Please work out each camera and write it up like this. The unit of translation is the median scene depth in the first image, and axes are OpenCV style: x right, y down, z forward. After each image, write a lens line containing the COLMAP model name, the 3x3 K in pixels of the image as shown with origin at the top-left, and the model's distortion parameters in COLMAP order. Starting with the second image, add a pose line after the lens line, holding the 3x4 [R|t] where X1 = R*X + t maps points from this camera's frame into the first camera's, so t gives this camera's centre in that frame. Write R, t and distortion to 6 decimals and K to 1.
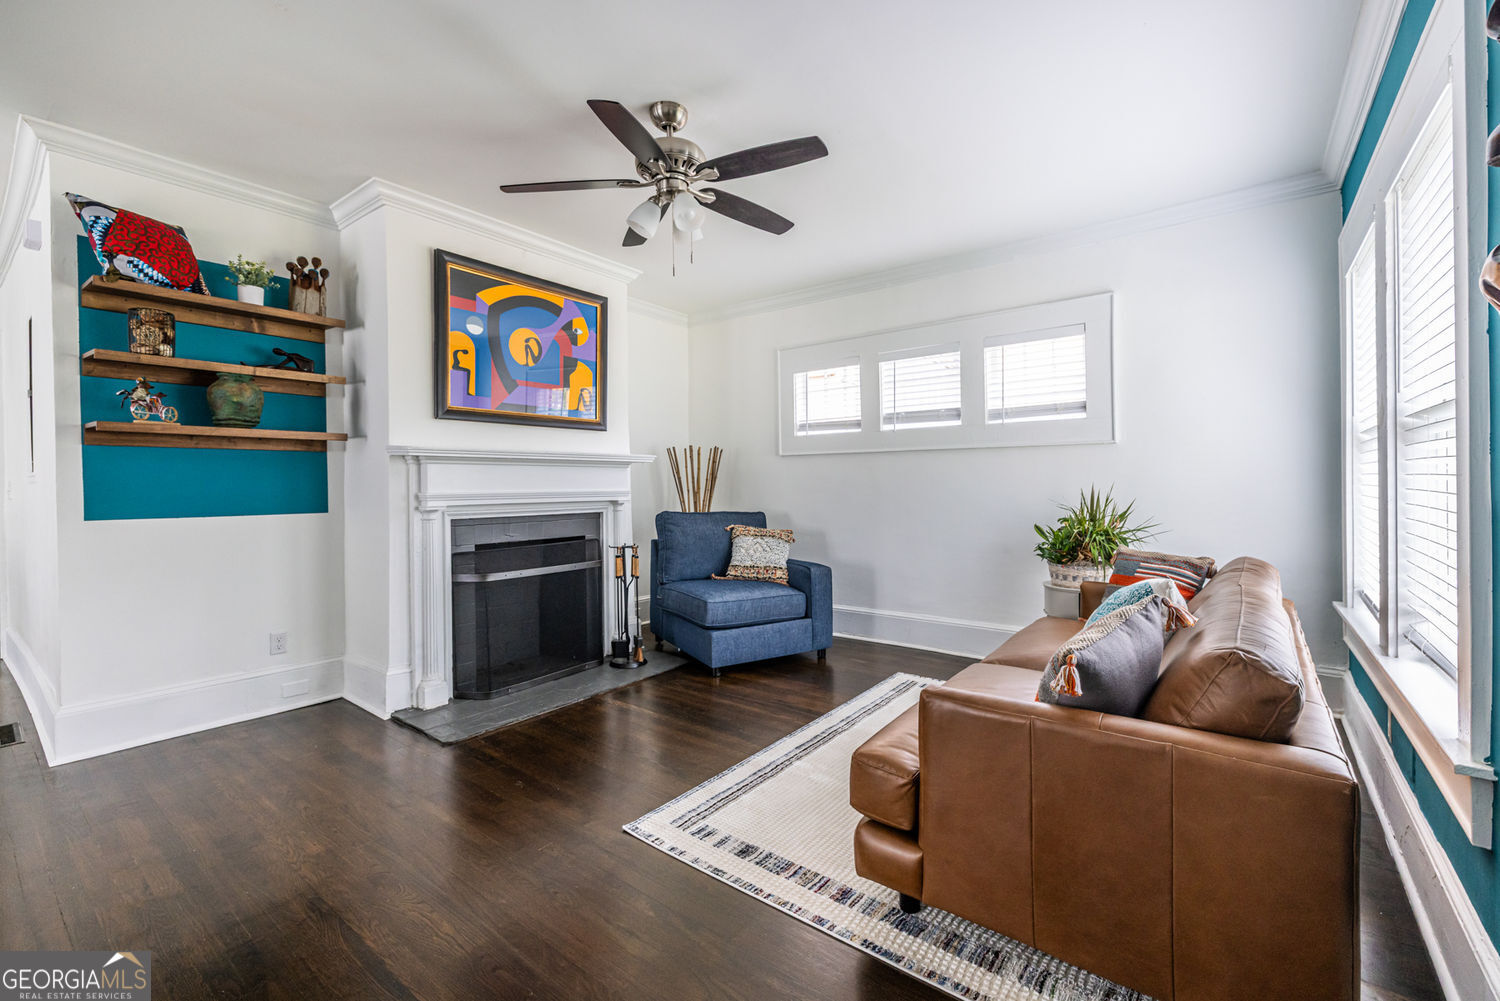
lens RADIAL K [[638.2, 0, 748.2], [0, 638.2, 491.1], [0, 0, 1]] dist [-0.000406, 0.000335]
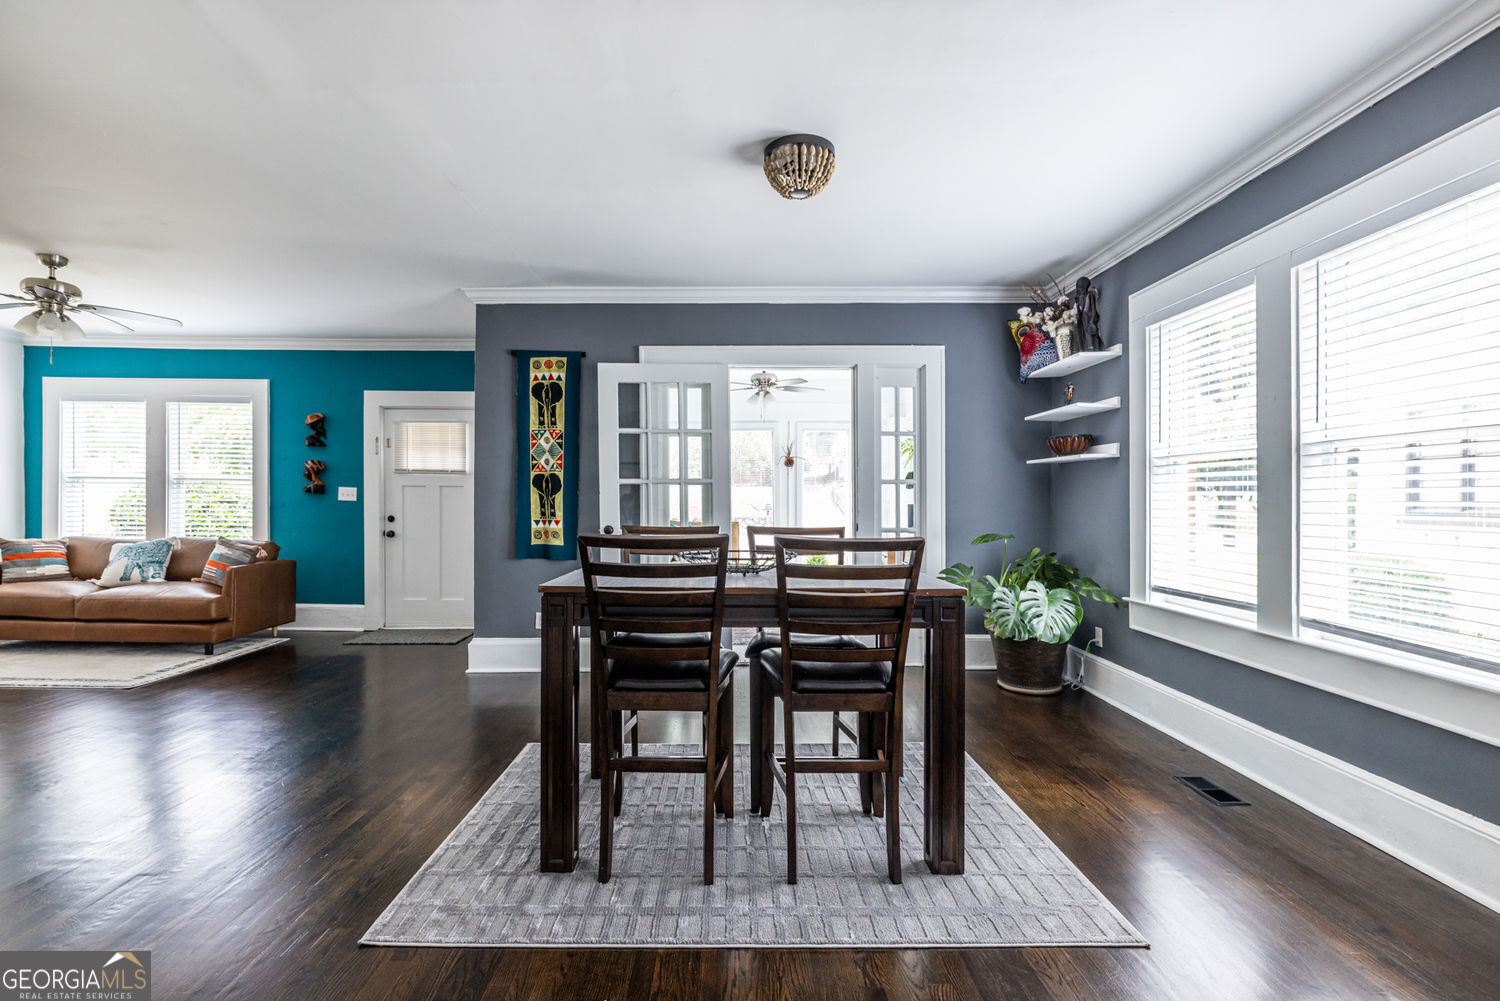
lens RADIAL K [[693.3, 0, 704.3], [0, 693.3, 501.8], [0, 0, 1]] dist [-0.009740, 0.000618]
pose [[-0.583284, 0.001695, 0.812266, -1.636624], [0.006563, 0.999975, 0.002625, -0.001018], [-0.812242, 0.006862, -0.583281, 0.475373]]
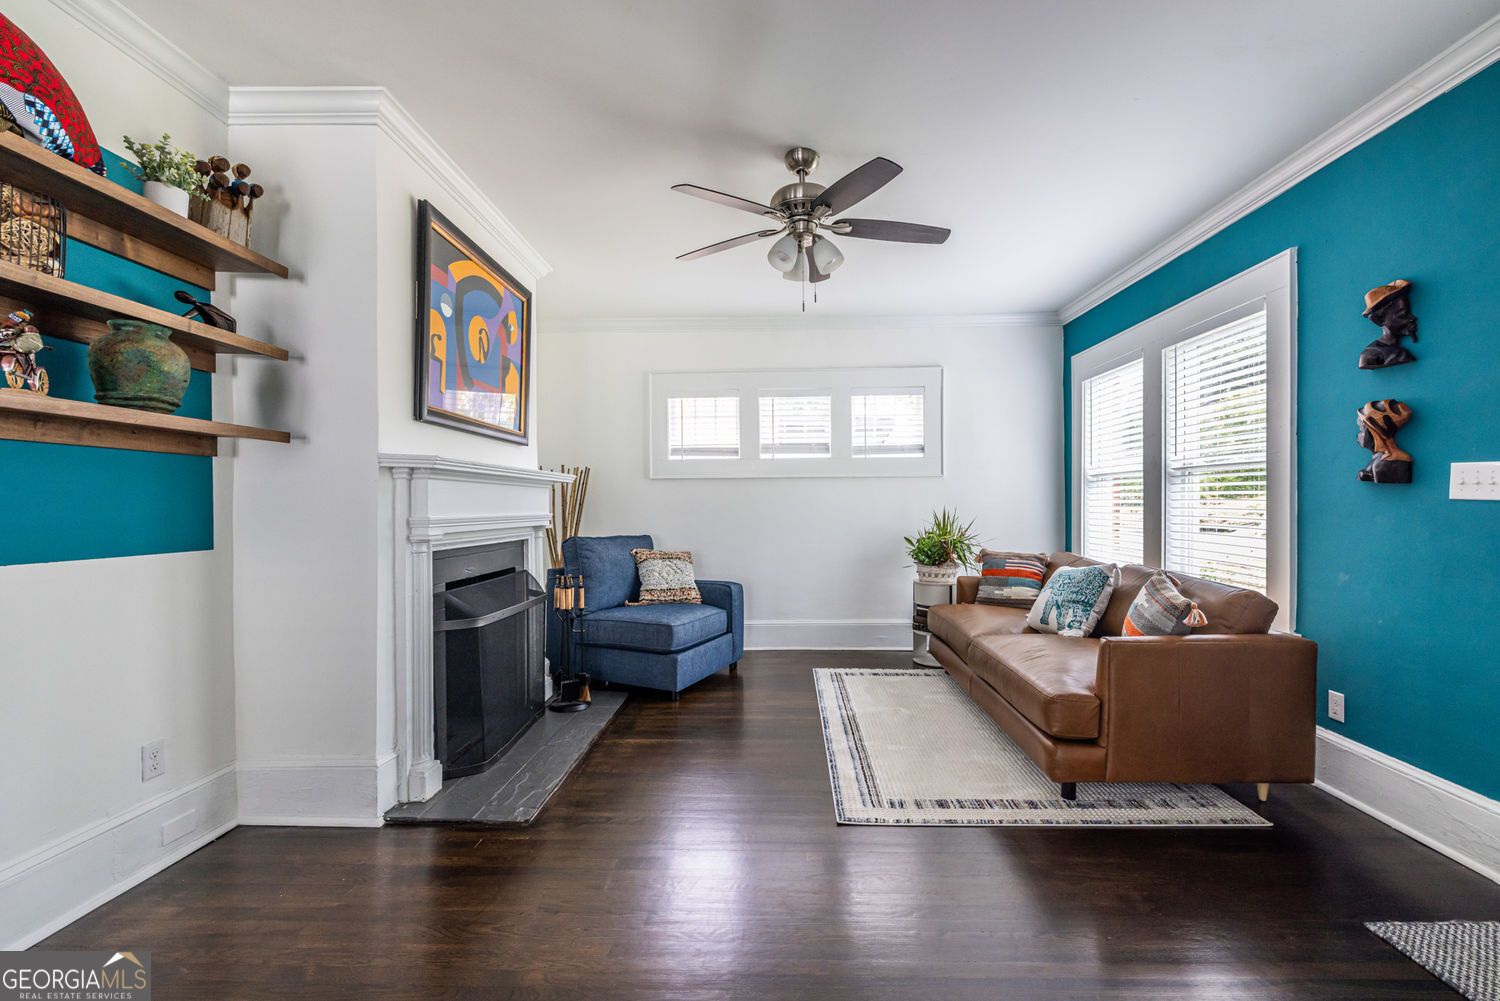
lens RADIAL K [[636.4, 0, 784.7], [0, 636.4, 516.3], [0, 0, 1]] dist [0.000644, 0.000367]
pose [[0.797429, -0.009238, 0.603341, -0.538117], [0.008545, 0.999955, 0.004016, 0.001654], [-0.603352, 0.001953, 0.797473, 0.112813]]
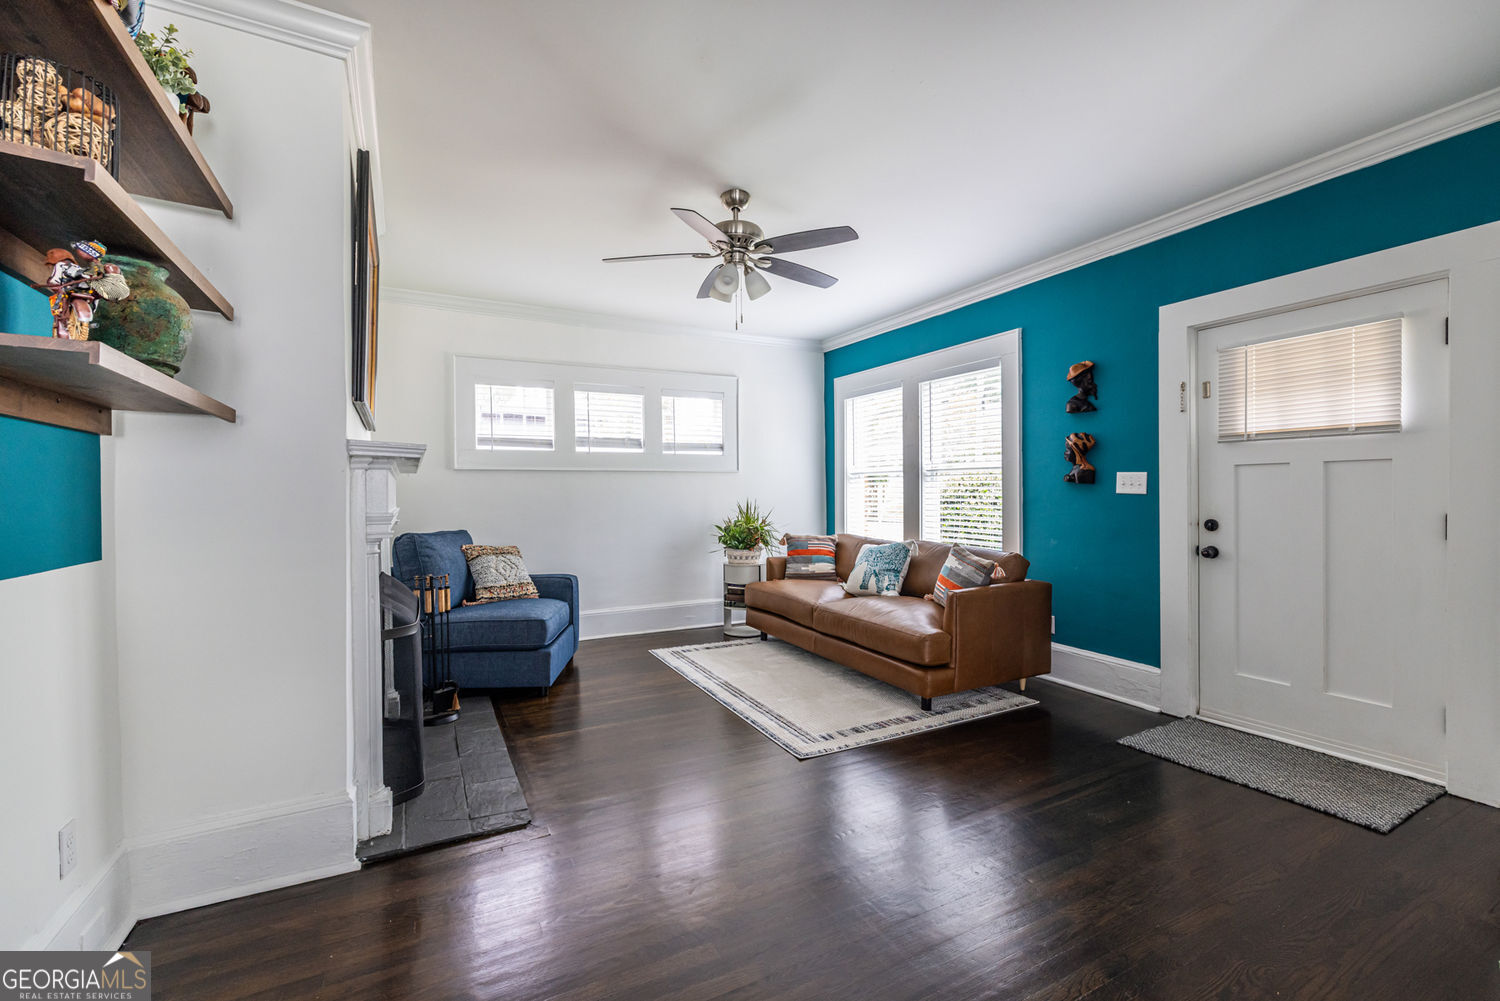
lens RADIAL K [[617.0, 0, 765.7], [0, 617.0, 505.3], [0, 0, 1]] dist [0.000806, 0.000402]
pose [[0.411210, -0.013073, 0.911447, -0.812400], [0.016006, 0.999847, 0.007120, -0.003292], [-0.911400, 0.011660, 0.411356, 0.314402]]
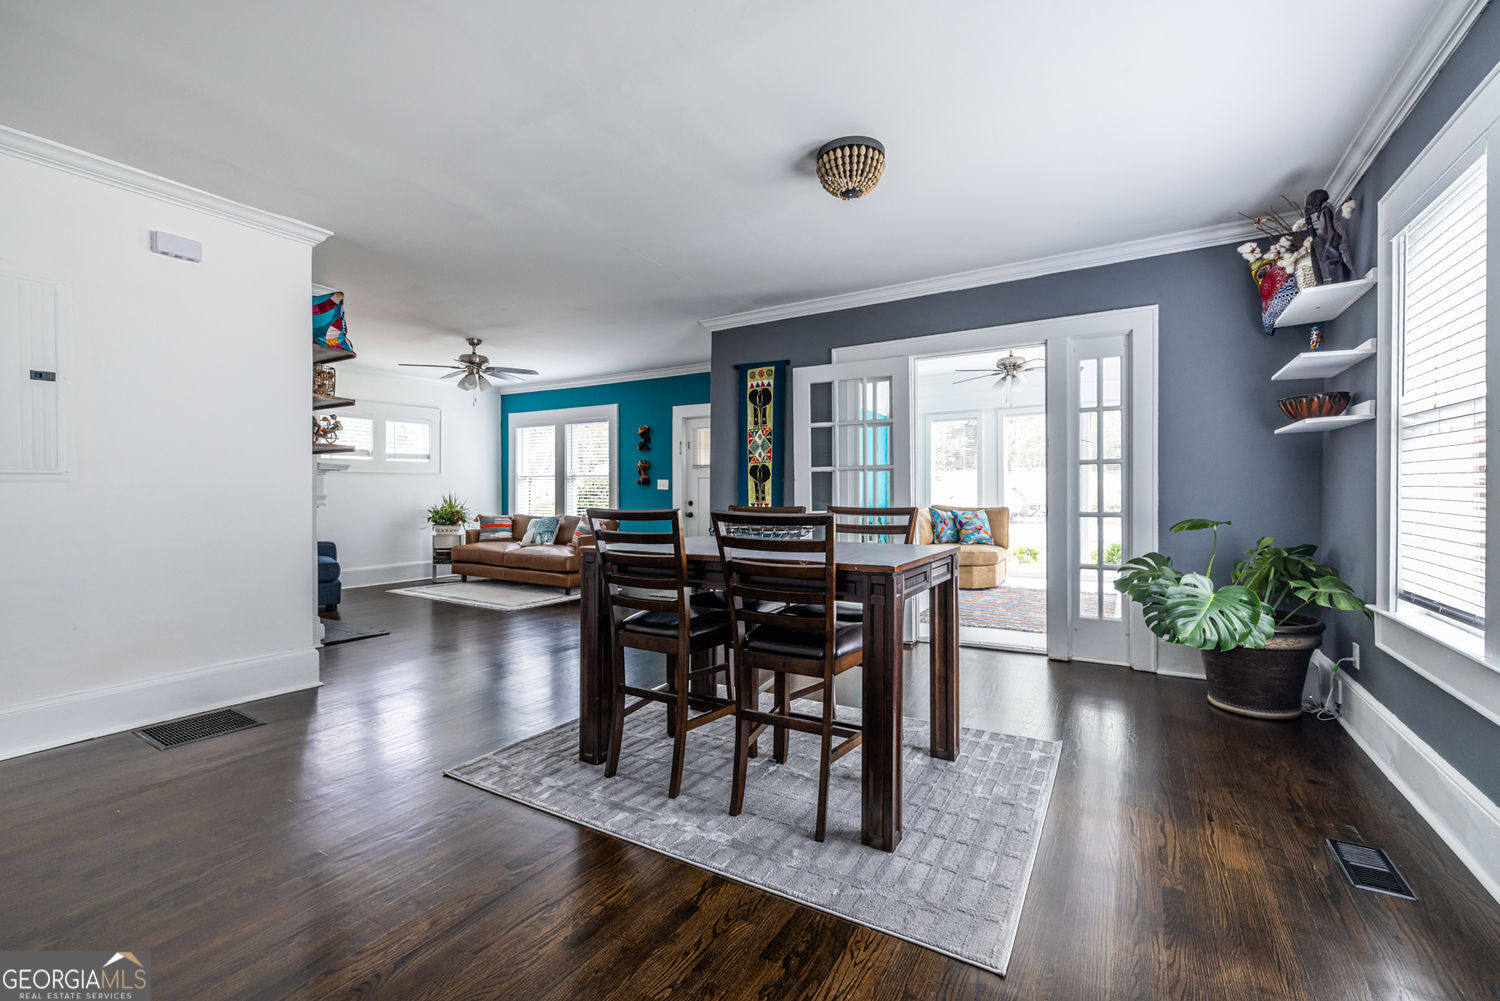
lens RADIAL K [[619.4, 0, 731.8], [0, 619.4, 492.0], [0, 0, 1]] dist [0.000578, 0.000055]
pose [[-0.085077, 0.004832, 0.996363, -1.793874], [0.014384, 0.999890, -0.003621, 0.013099], [-0.996271, 0.014024, -0.085137, 0.139153]]
